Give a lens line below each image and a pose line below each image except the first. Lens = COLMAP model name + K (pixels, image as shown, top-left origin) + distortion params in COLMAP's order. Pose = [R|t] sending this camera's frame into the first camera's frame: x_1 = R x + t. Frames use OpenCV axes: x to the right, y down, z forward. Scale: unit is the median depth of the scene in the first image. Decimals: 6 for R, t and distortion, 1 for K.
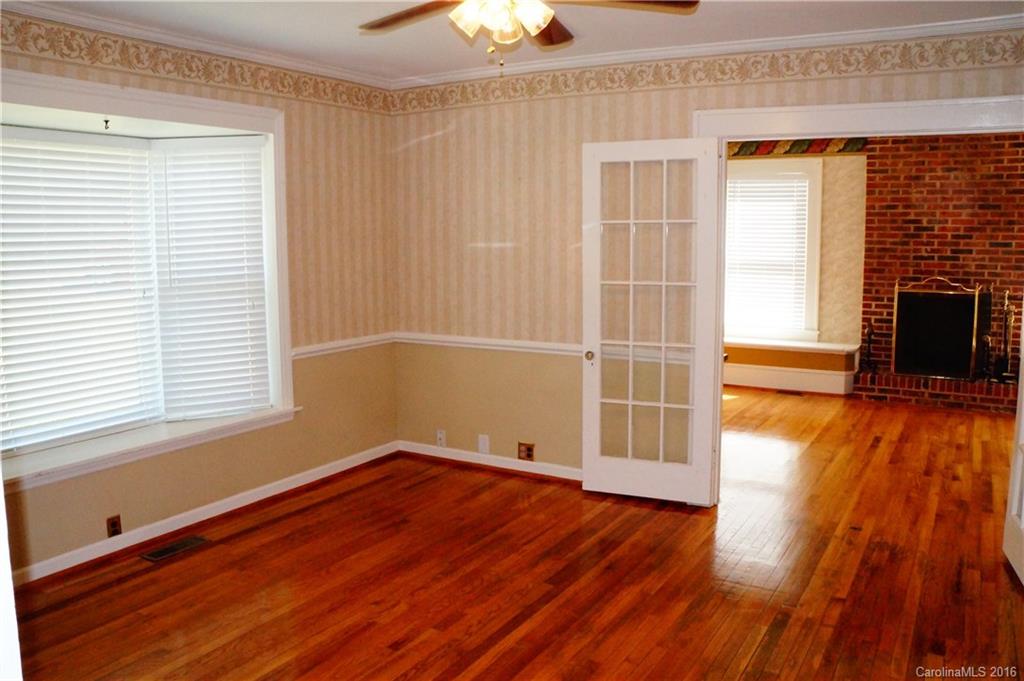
lens RADIAL K [[819.0, 0, 511.5], [0, 819.0, 345.9], [0, 0, 1]] dist [-0.148778, 0.085705]
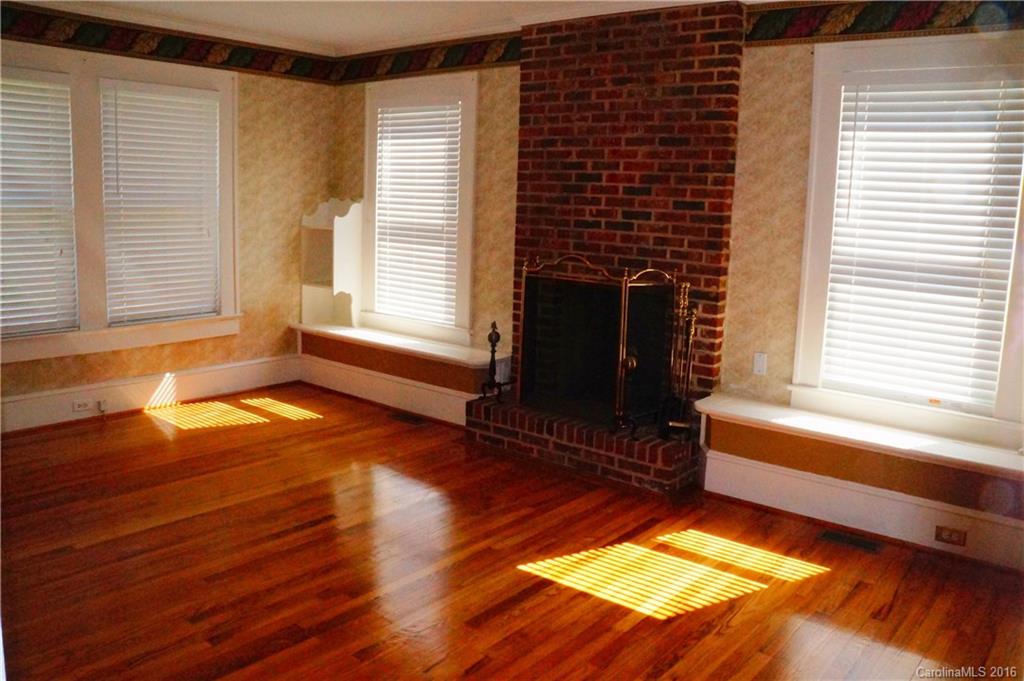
lens RADIAL K [[819.0, 0, 514.5], [0, 819.0, 337.0], [0, 0, 1]] dist [-0.148778, 0.085705]
pose [[0.989845, 0.063341, -0.127262, 0.565521], [-0.060394, 0.997812, 0.026889, -0.037094], [0.128687, -0.018930, 0.991505, 0.359956]]
